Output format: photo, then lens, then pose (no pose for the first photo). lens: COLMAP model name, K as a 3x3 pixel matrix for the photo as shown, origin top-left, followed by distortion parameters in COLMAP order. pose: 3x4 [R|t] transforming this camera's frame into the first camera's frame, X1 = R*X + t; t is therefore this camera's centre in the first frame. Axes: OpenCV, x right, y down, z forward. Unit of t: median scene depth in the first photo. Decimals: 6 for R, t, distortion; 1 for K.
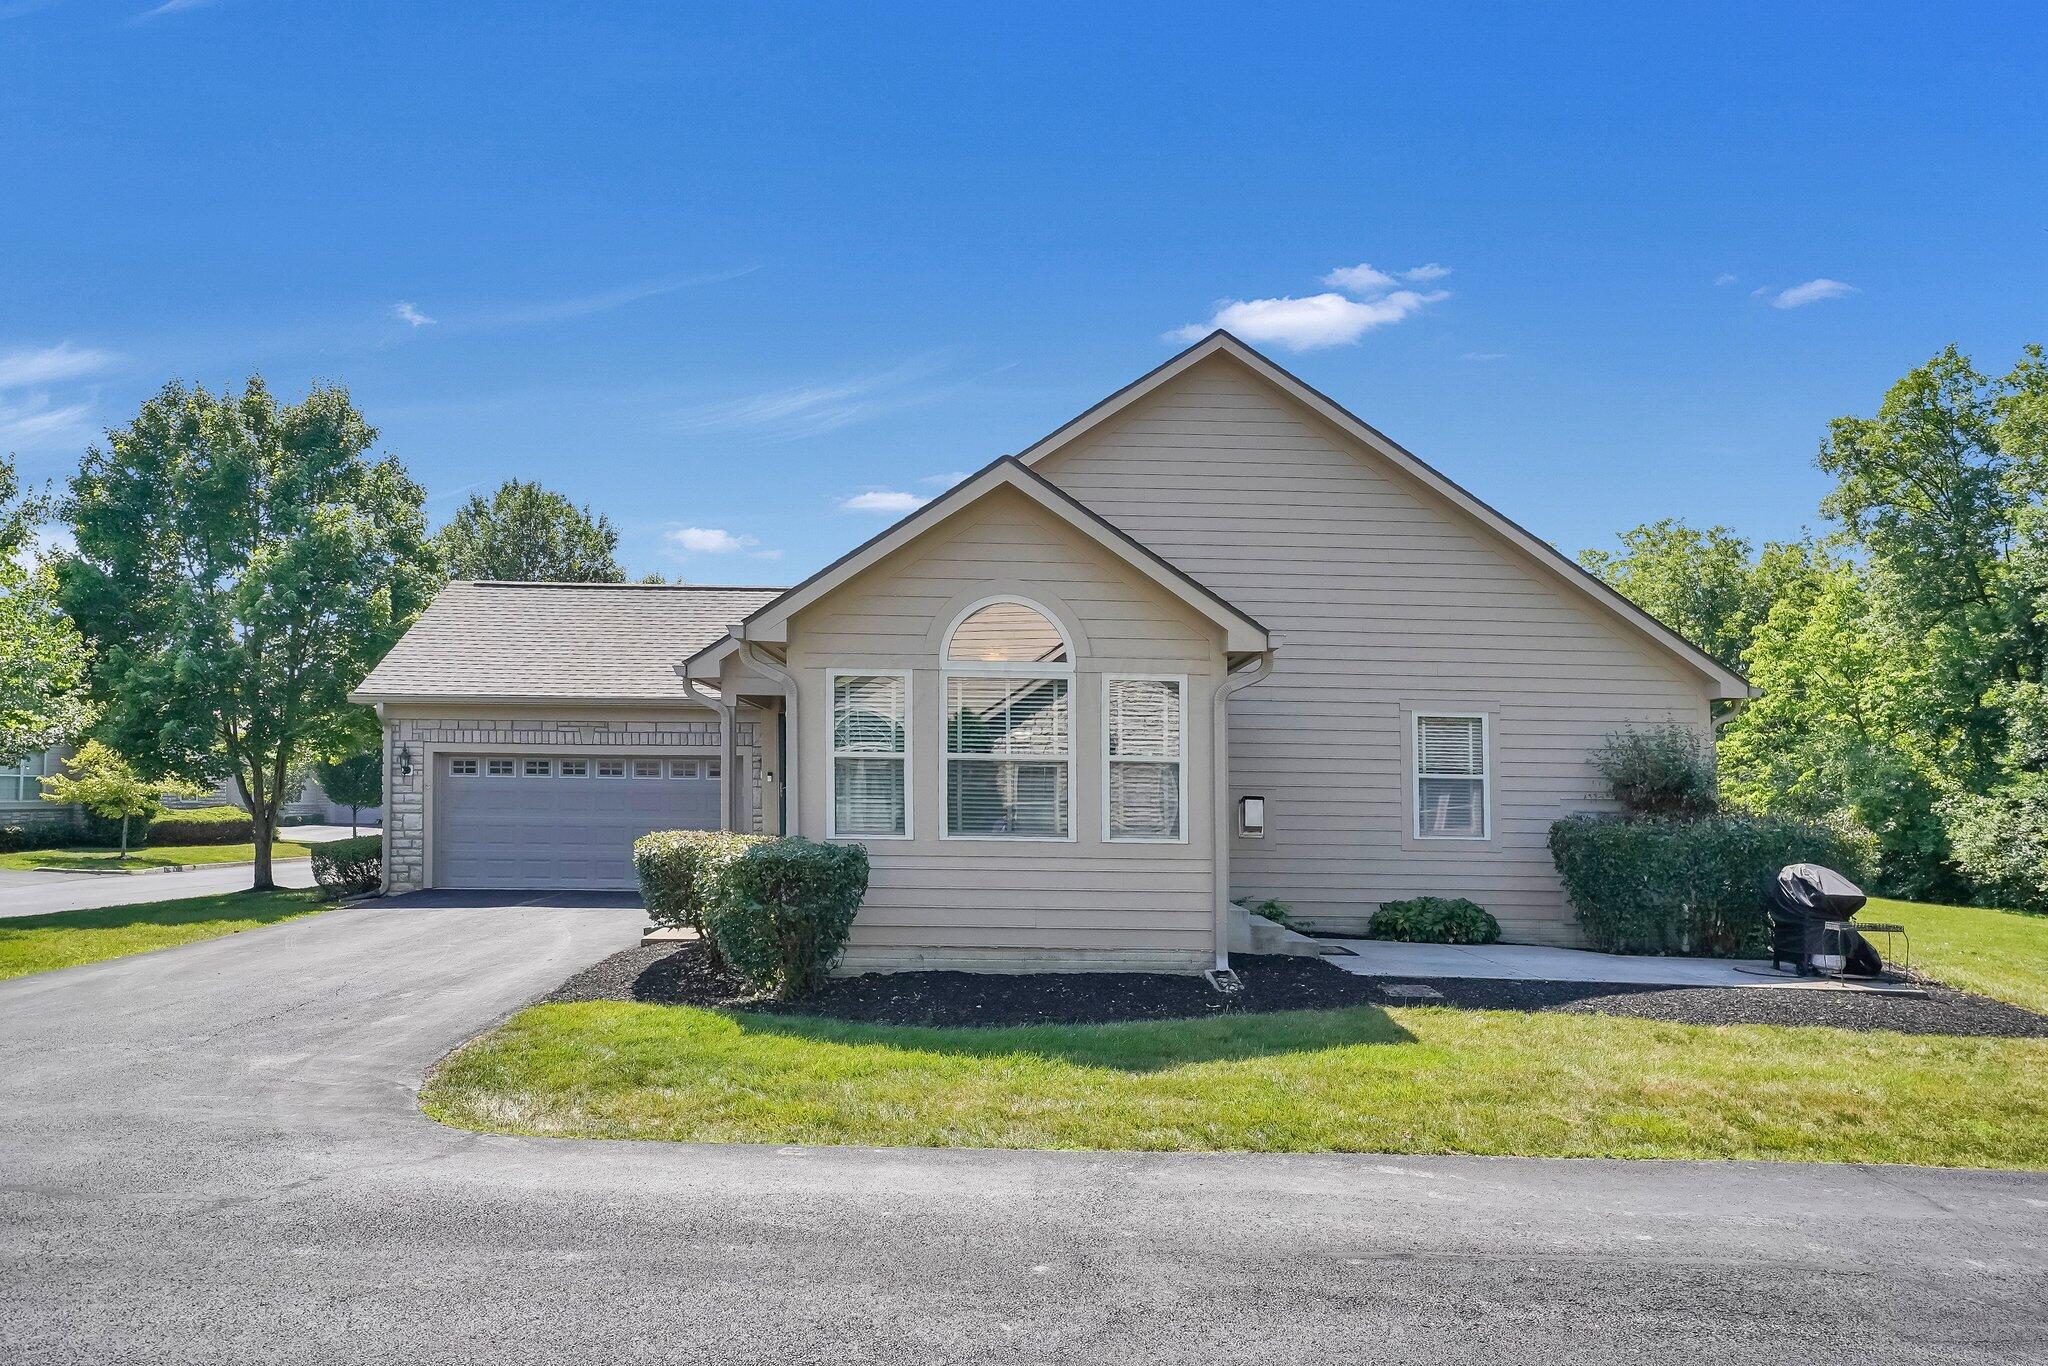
lens RADIAL K [[1246.4, 0, 1024.0], [0, 1246.4, 683.0], [0, 0, 1]] dist [0.000015, 0.000004]
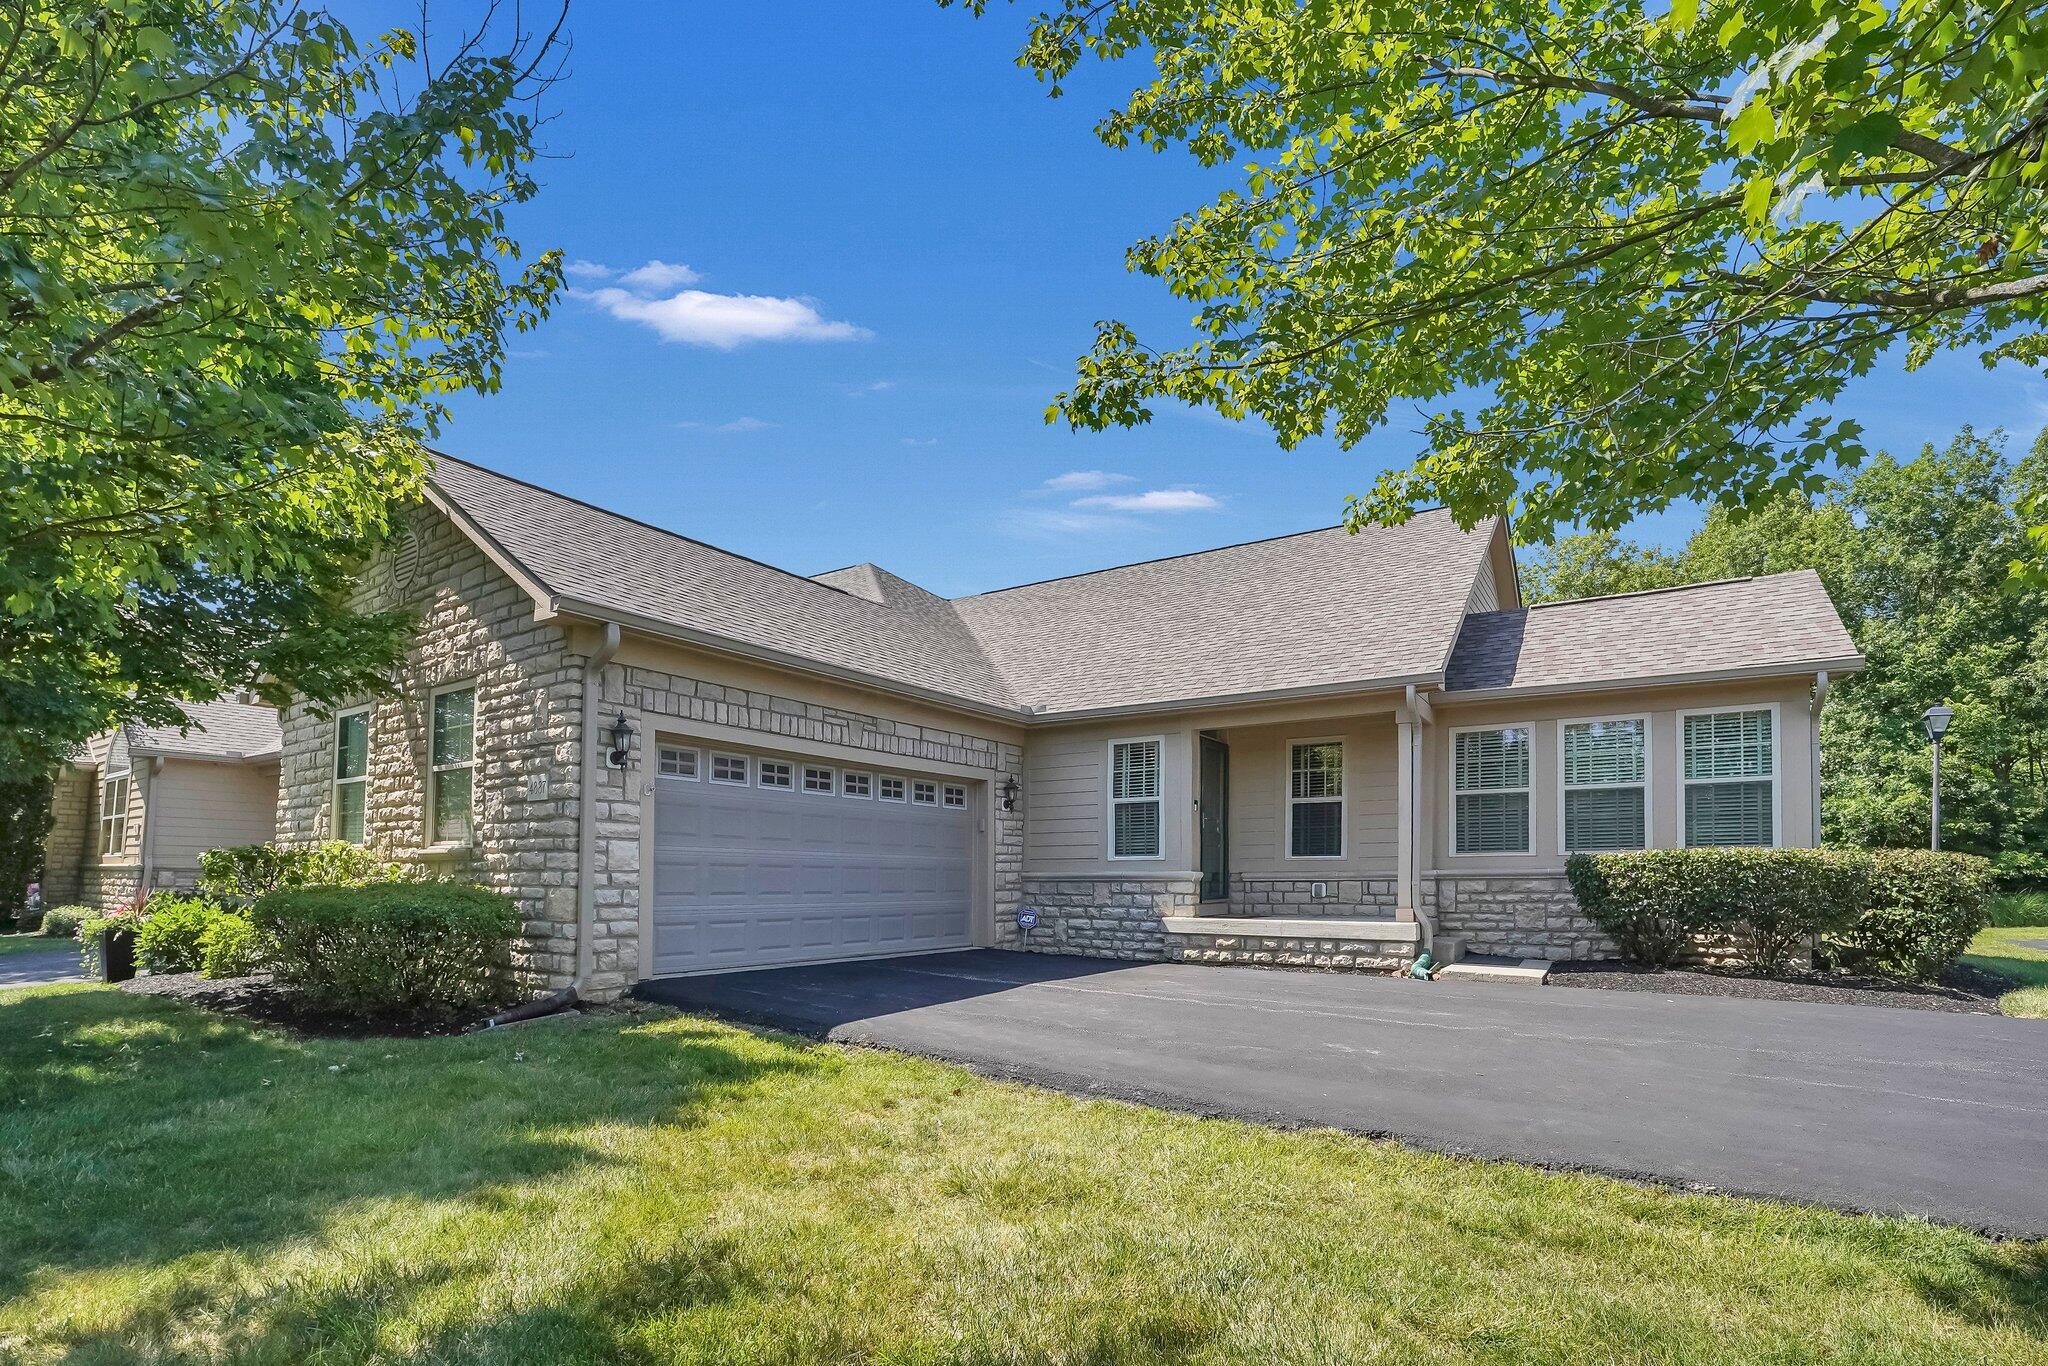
lens RADIAL K [[976.5, 0, 1024.0], [0, 976.5, 683.0], [0, 0, 1]] dist [-0.000546, -0.000092]
pose [[0.576716, 0.160711, 0.800981, -0.740297], [-0.065785, 0.986411, -0.150550, 0.090329], [-0.814291, 0.034132, 0.579452, 0.615365]]
